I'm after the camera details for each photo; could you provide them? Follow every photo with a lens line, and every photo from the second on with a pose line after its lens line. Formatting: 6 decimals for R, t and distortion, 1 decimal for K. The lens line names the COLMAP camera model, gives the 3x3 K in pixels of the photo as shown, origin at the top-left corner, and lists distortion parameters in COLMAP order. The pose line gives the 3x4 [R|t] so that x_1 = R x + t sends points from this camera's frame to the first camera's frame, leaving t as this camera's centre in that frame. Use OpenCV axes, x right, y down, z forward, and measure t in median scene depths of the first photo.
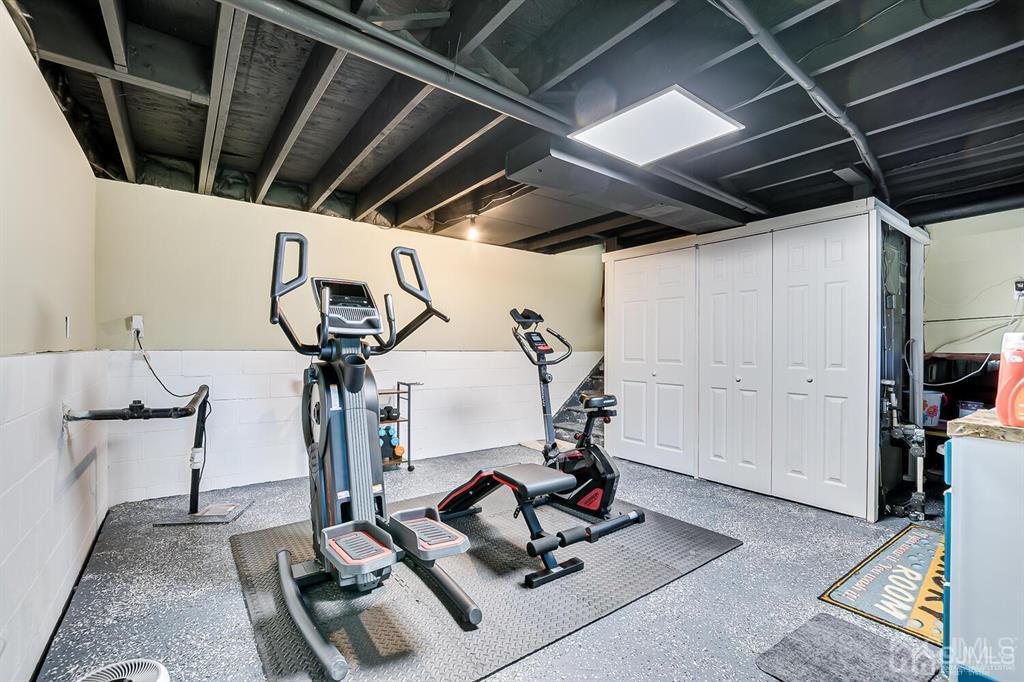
lens RADIAL K [[448.3, 0, 509.8], [0, 448.3, 348.0], [0, 0, 1]] dist [-0.020190, -0.000013]
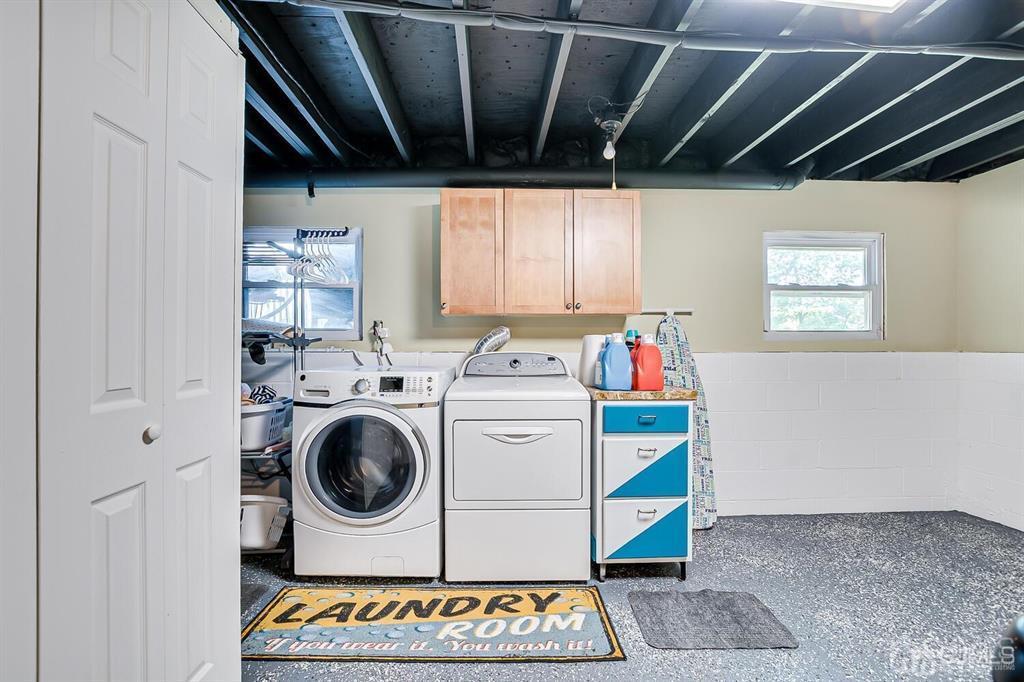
lens RADIAL K [[448.3, 0, 509.8], [0, 448.3, 348.0], [0, 0, 1]] dist [-0.020190, -0.000013]
pose [[-0.825432, -0.010745, 0.564399, 0.389889], [-0.009872, 0.999941, 0.004599, 0.002199], [-0.564415, -0.001775, -0.825489, 1.633741]]
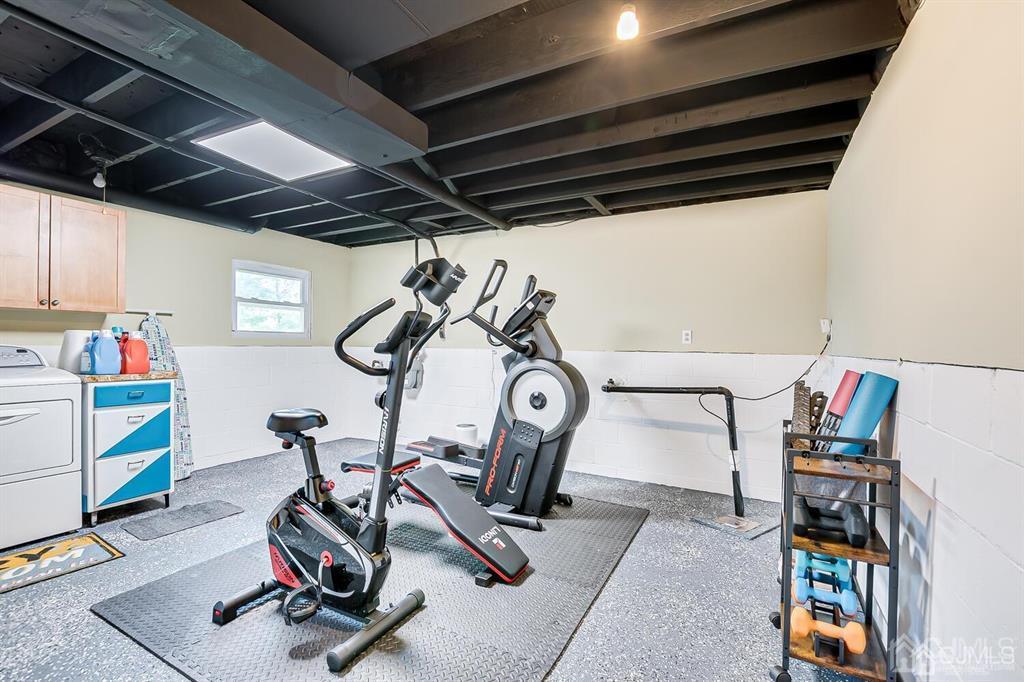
lens RADIAL K [[448.3, 0, 509.8], [0, 448.3, 348.0], [0, 0, 1]] dist [-0.020190, -0.000013]
pose [[-0.901993, -0.016874, -0.431421, 0.267212], [-0.017977, 0.999837, -0.001520, 0.004126], [0.431376, 0.006384, -0.902150, 2.275556]]
